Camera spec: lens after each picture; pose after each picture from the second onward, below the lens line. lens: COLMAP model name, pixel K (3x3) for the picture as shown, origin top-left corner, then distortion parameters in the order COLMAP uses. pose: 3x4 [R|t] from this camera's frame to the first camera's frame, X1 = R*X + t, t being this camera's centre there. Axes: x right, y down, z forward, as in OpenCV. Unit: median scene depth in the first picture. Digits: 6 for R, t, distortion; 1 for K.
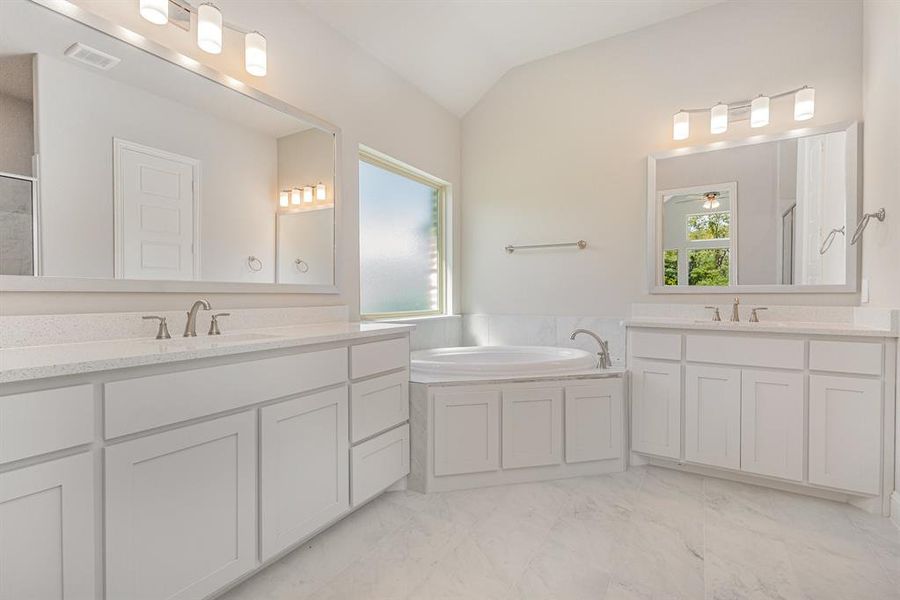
lens RADIAL K [[421.4, 0, 447.9], [0, 421.4, 291.8], [0, 0, 1]] dist [0.008700, -0.000827]
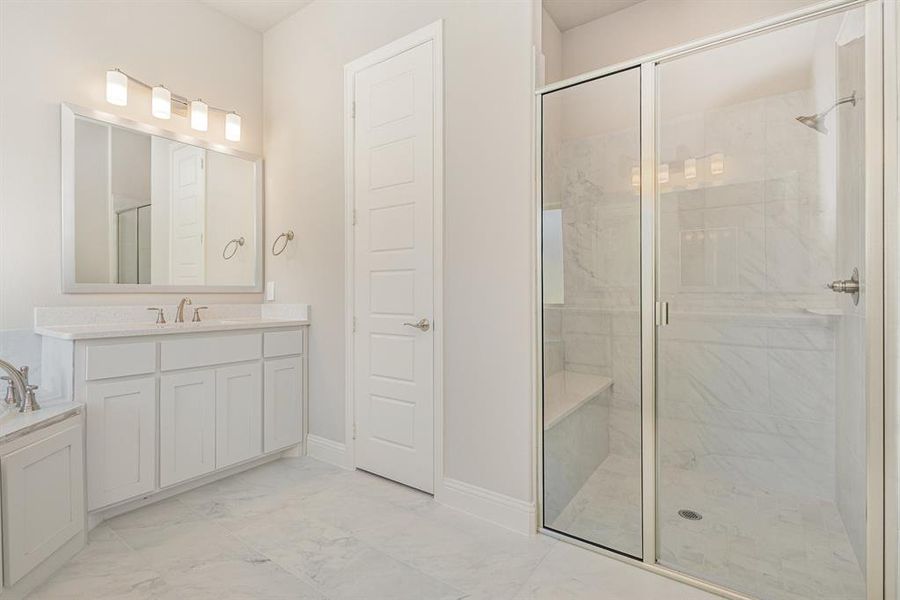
lens RADIAL K [[421.4, 0, 447.9], [0, 421.4, 291.8], [0, 0, 1]] dist [0.008700, -0.000827]
pose [[0.085108, 0.005493, 0.996357, -0.247533], [0.001104, 0.999984, -0.005607, 0.007017], [-0.996371, 0.001577, 0.085100, 0.350843]]
